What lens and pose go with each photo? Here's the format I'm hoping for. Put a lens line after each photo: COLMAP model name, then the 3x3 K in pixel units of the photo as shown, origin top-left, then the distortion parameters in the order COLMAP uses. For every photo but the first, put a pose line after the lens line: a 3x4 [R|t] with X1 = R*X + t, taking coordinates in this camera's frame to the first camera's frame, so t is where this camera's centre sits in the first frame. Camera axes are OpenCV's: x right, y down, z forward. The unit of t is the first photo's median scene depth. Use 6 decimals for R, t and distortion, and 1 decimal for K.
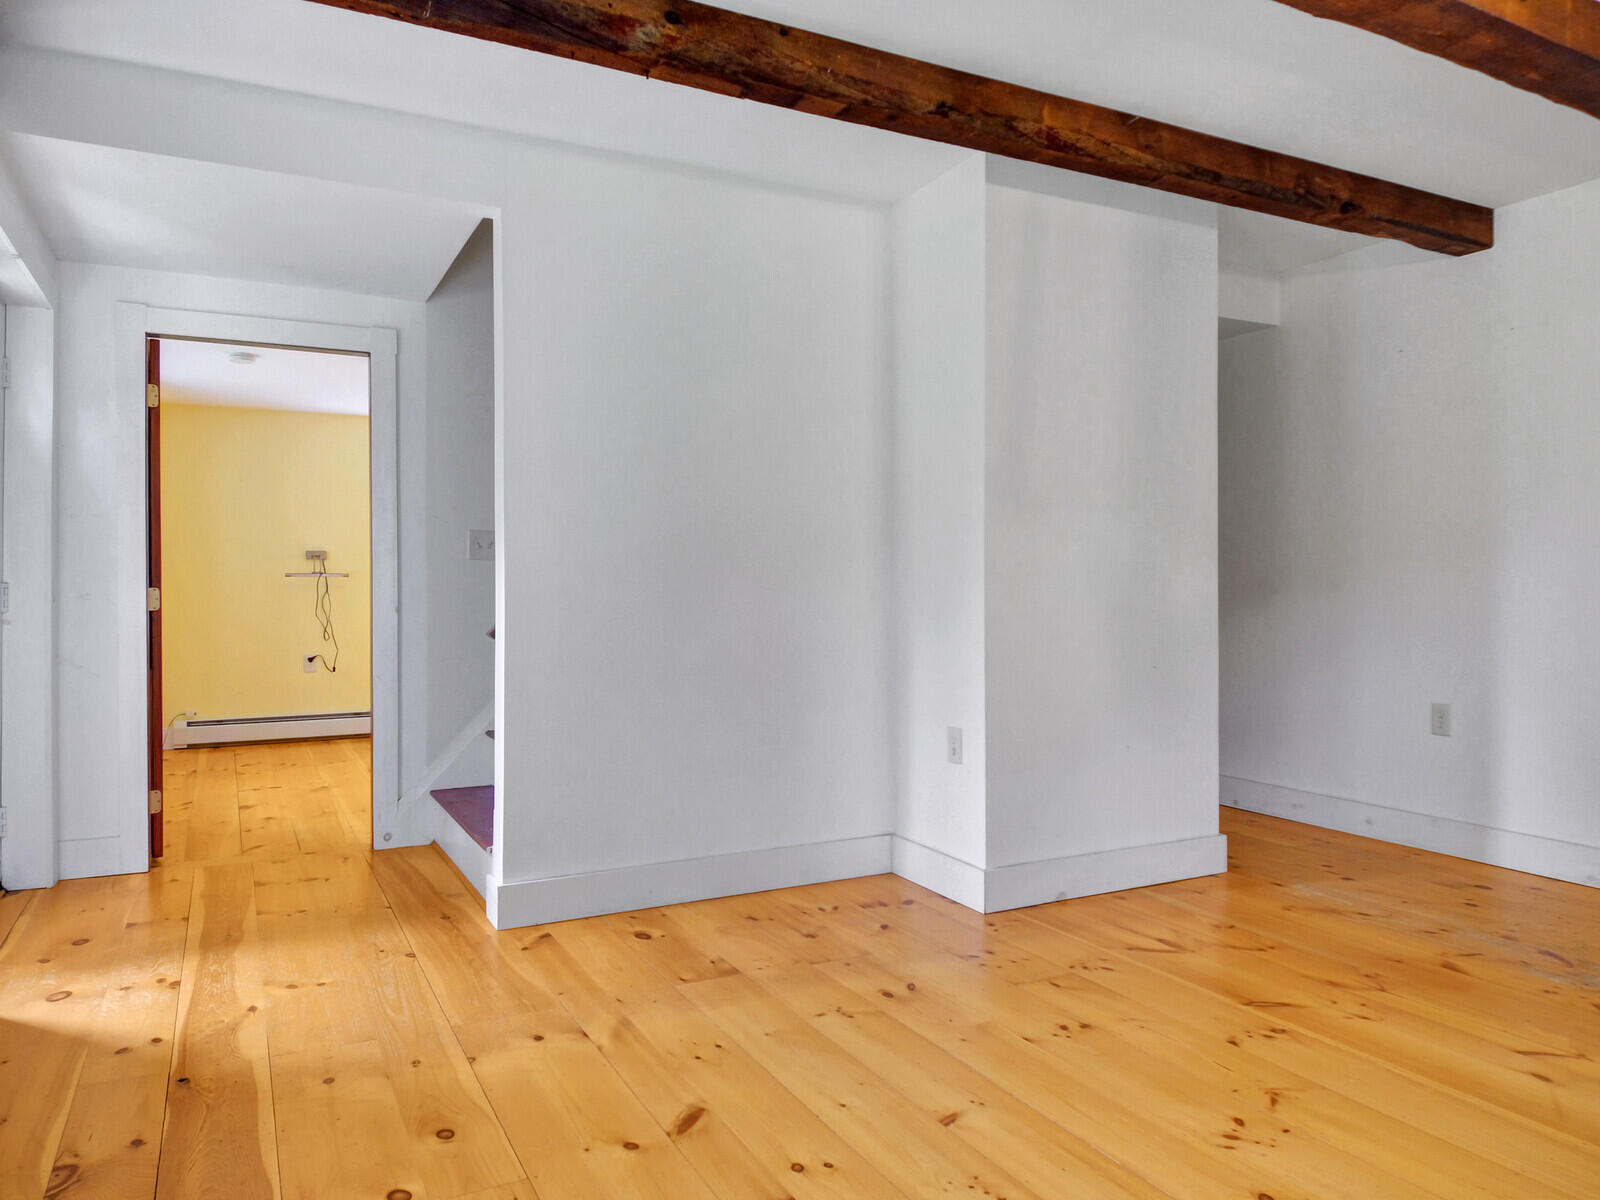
lens RADIAL K [[1099.6, 0, 799.9], [0, 1099.6, 593.4], [0, 0, 1]] dist [0.029459, -0.053724]
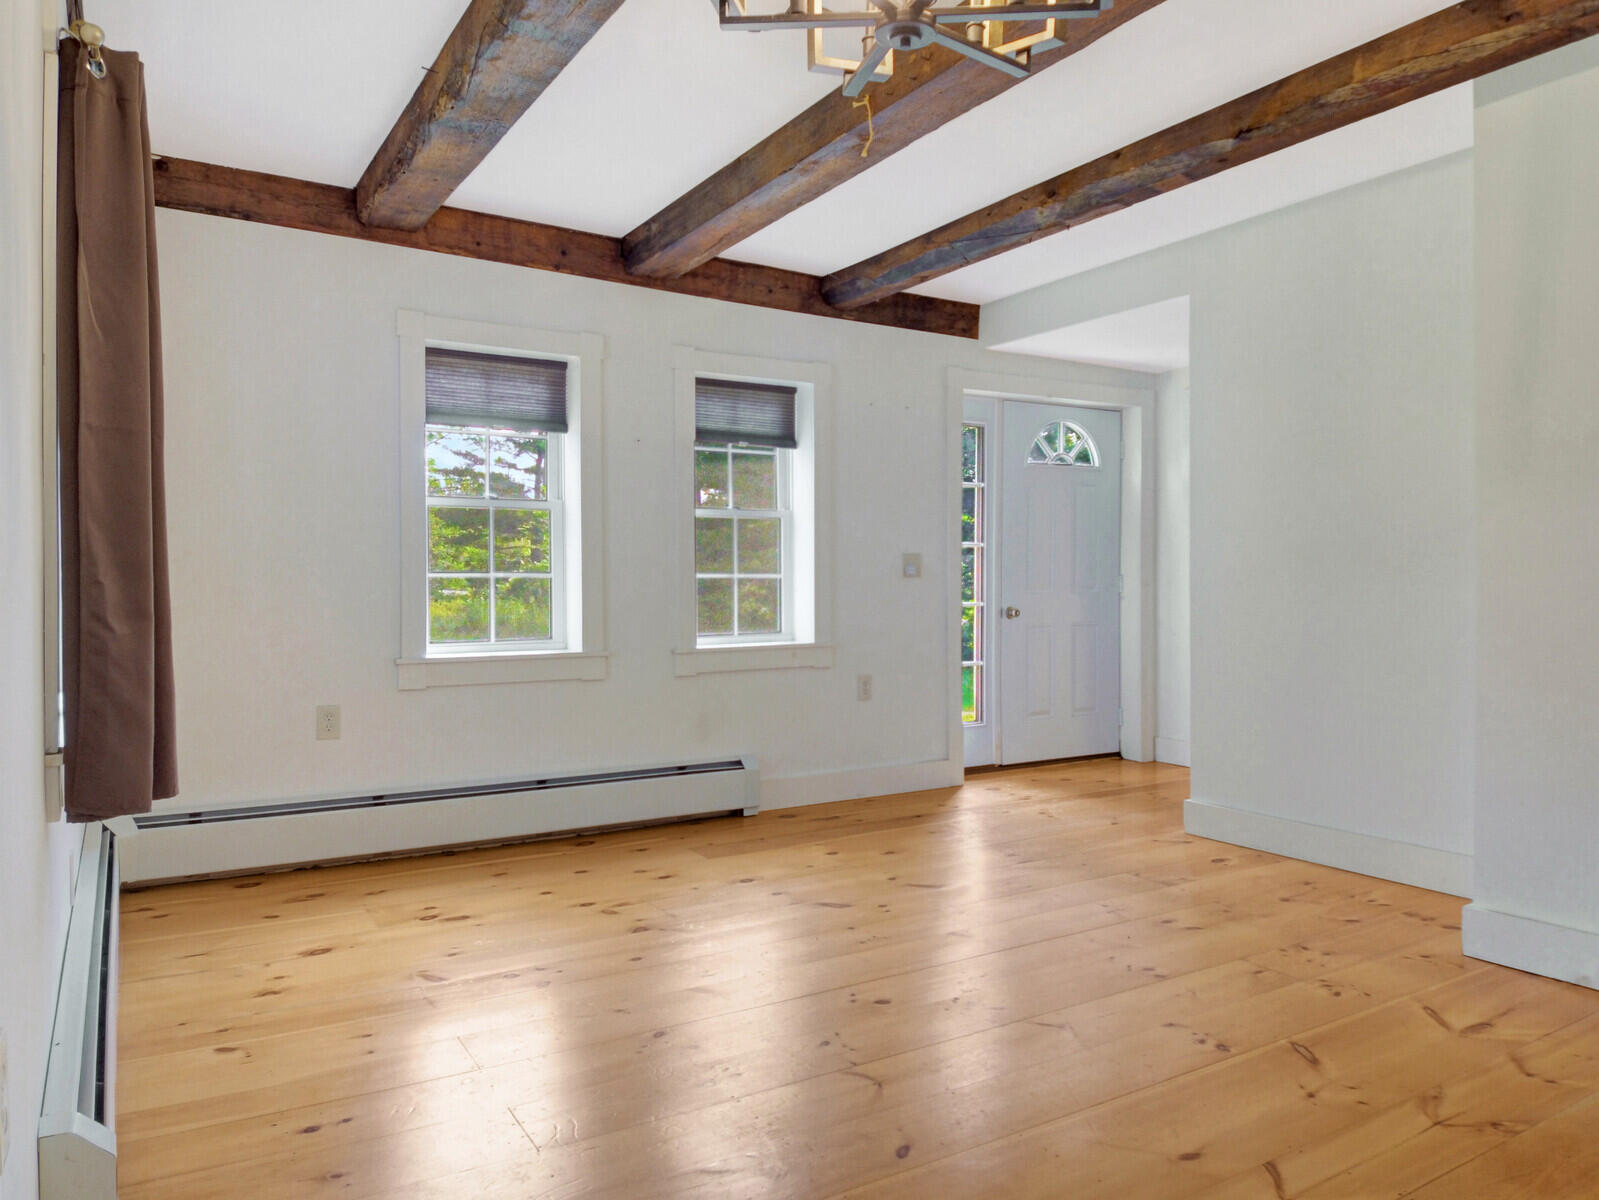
lens RADIAL K [[1109.9, 0, 806.7], [0, 1109.9, 583.4], [0, 0, 1]] dist [0.031765, -0.057702]
pose [[0.073314, 0.006542, -0.997287, 1.169818], [-0.001338, 0.999978, 0.006461, -0.008105], [0.997308, 0.000861, 0.073322, 0.490317]]
